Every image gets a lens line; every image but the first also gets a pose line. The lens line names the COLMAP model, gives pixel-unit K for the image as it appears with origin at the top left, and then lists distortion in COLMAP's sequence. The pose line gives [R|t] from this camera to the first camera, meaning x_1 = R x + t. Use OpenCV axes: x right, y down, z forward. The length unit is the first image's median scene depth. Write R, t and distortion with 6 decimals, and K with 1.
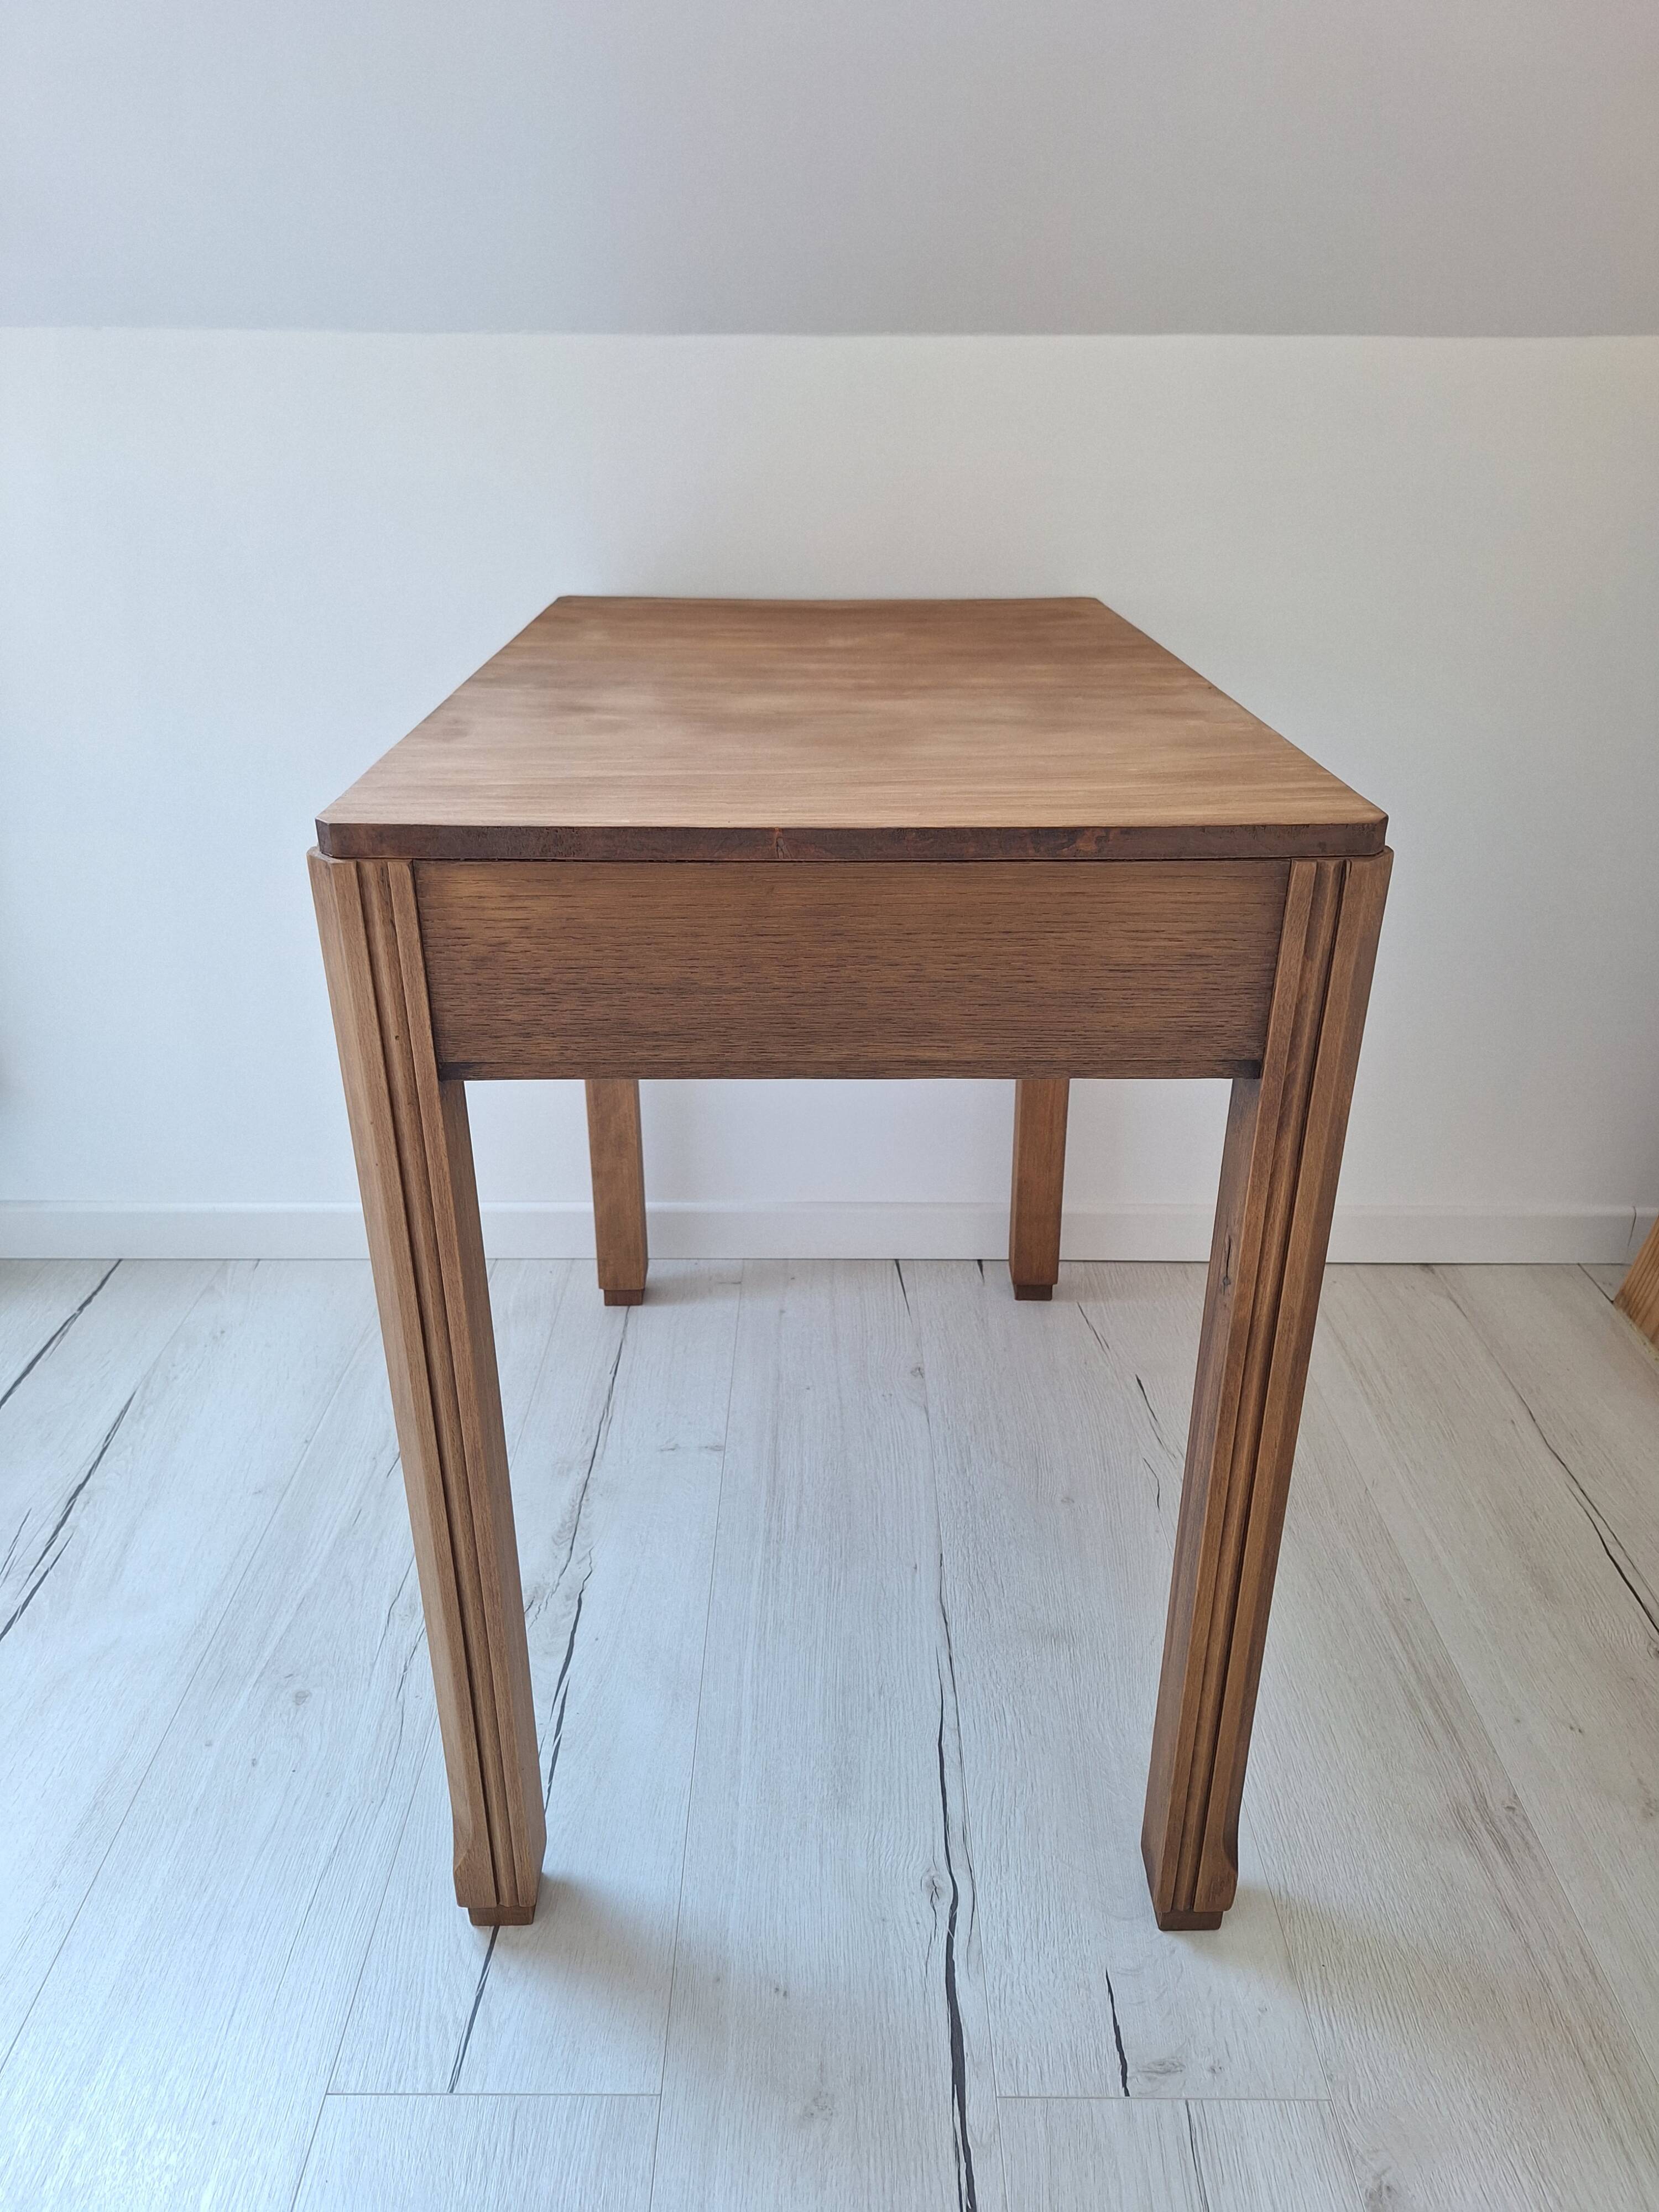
lens RADIAL K [[1543.4, 0, 826.6], [0, 1543.4, 1127.8], [0, 0, 1]] dist [0.054454, -0.051173]
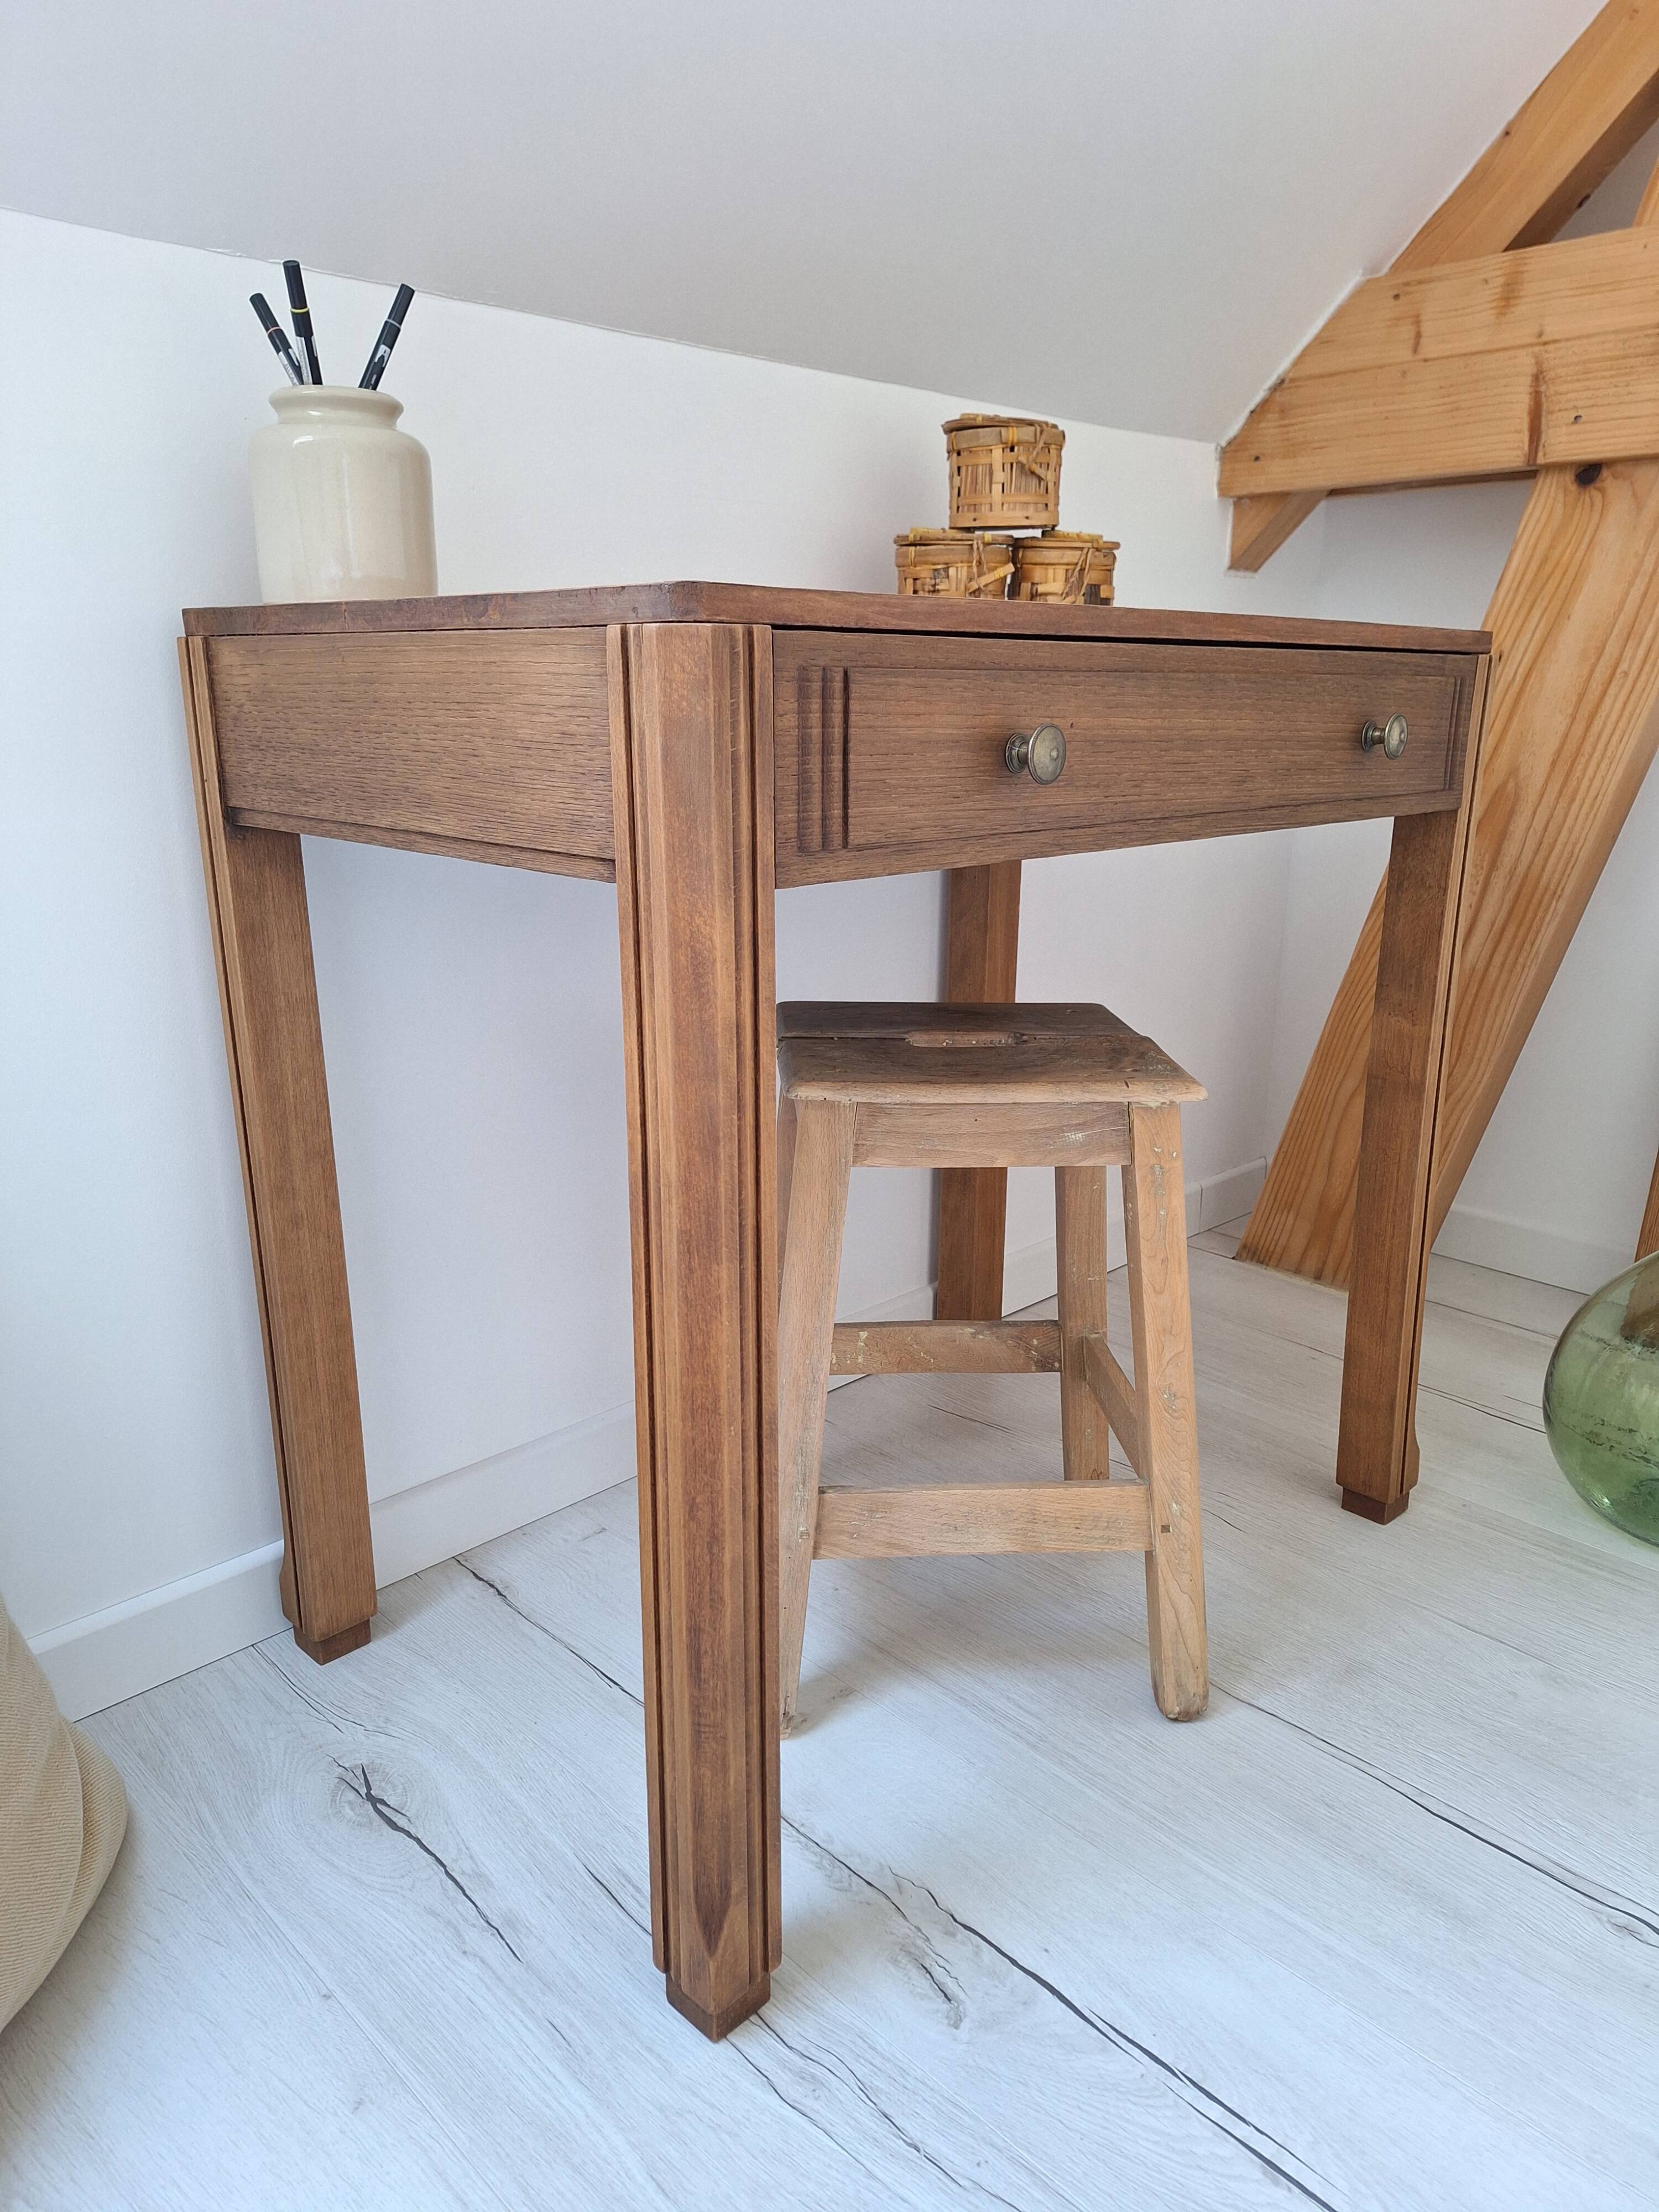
lens RADIAL K [[1543.4, 0, 827.2], [0, 1543.4, 1125.0], [0, 0, 1]] dist [0.054454, -0.051173]
pose [[0.711436, -0.192465, 0.675882, -0.664233], [0.301740, 0.952258, -0.046447, -0.029130], [-0.634675, 0.236984, 0.735545, 0.471553]]
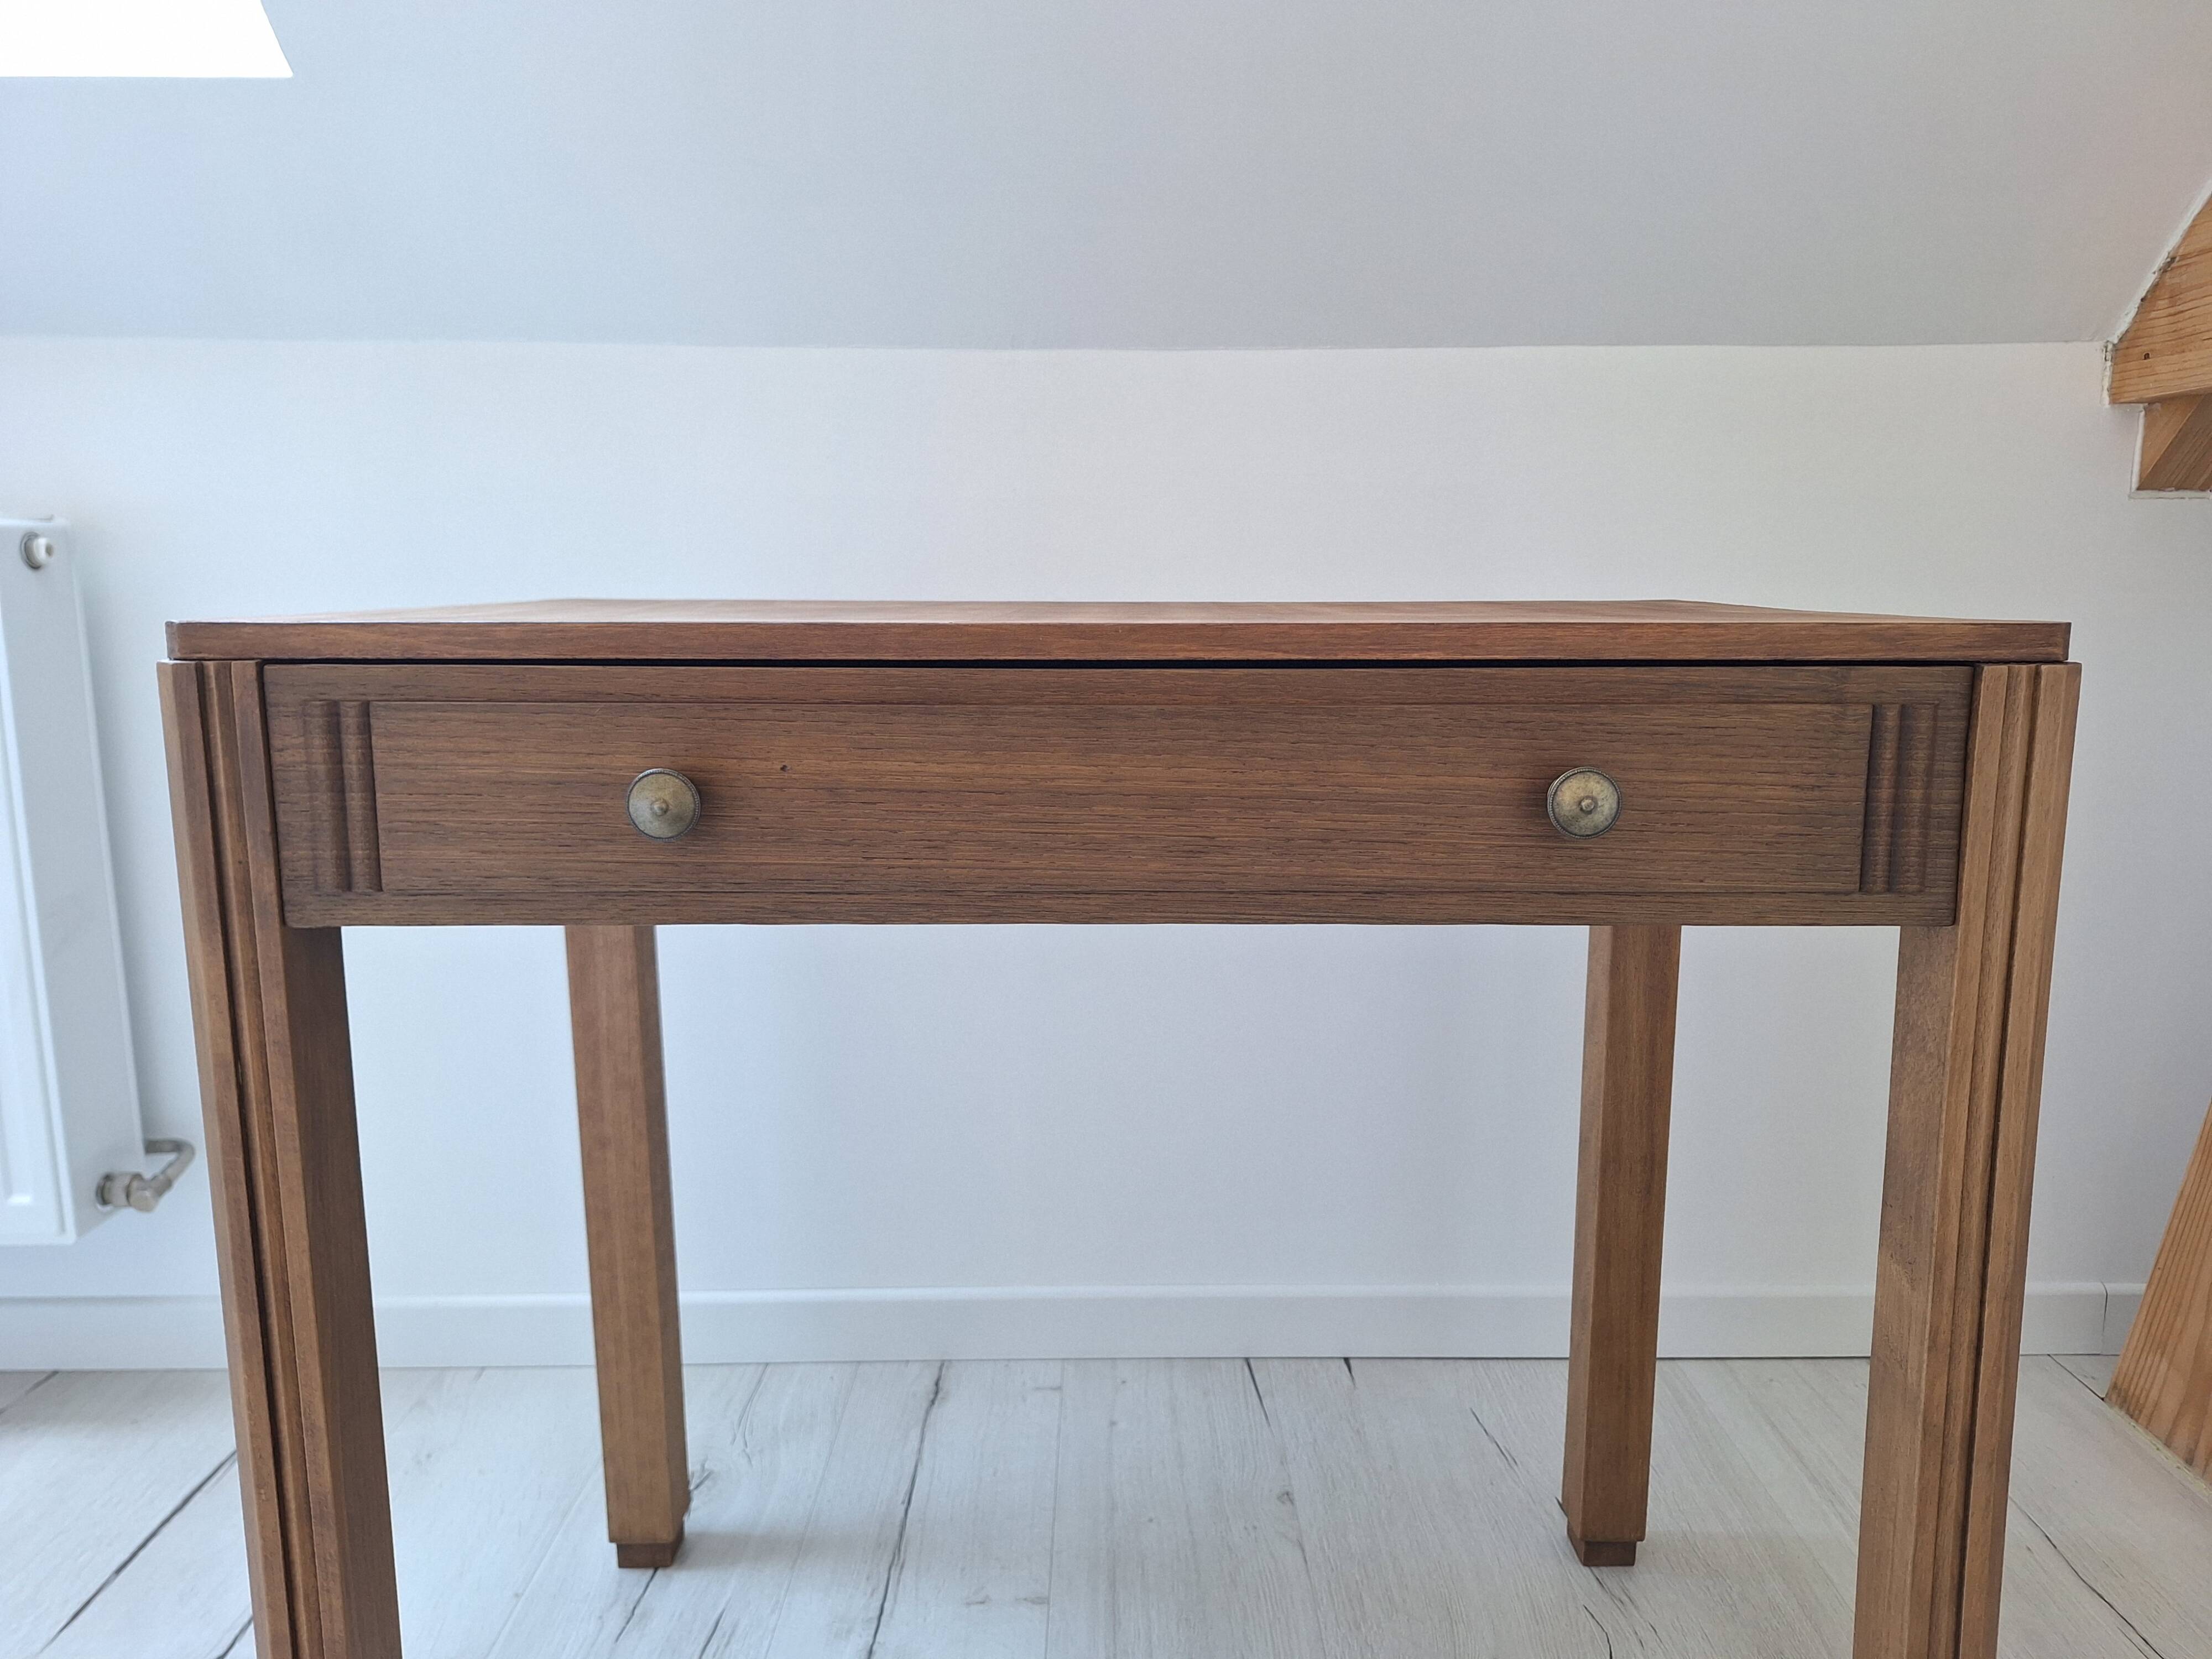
lens RADIAL K [[1543.4, 0, 1121.7], [0, 1543.4, 804.0], [0, 0, 1]] dist [0.054454, -0.051173]
pose [[0.999987, -0.005126, 0.000735, 0.029760], [0.005117, 0.956345, -0.292196, -0.026467], [0.000795, 0.292195, 0.956358, 0.353342]]
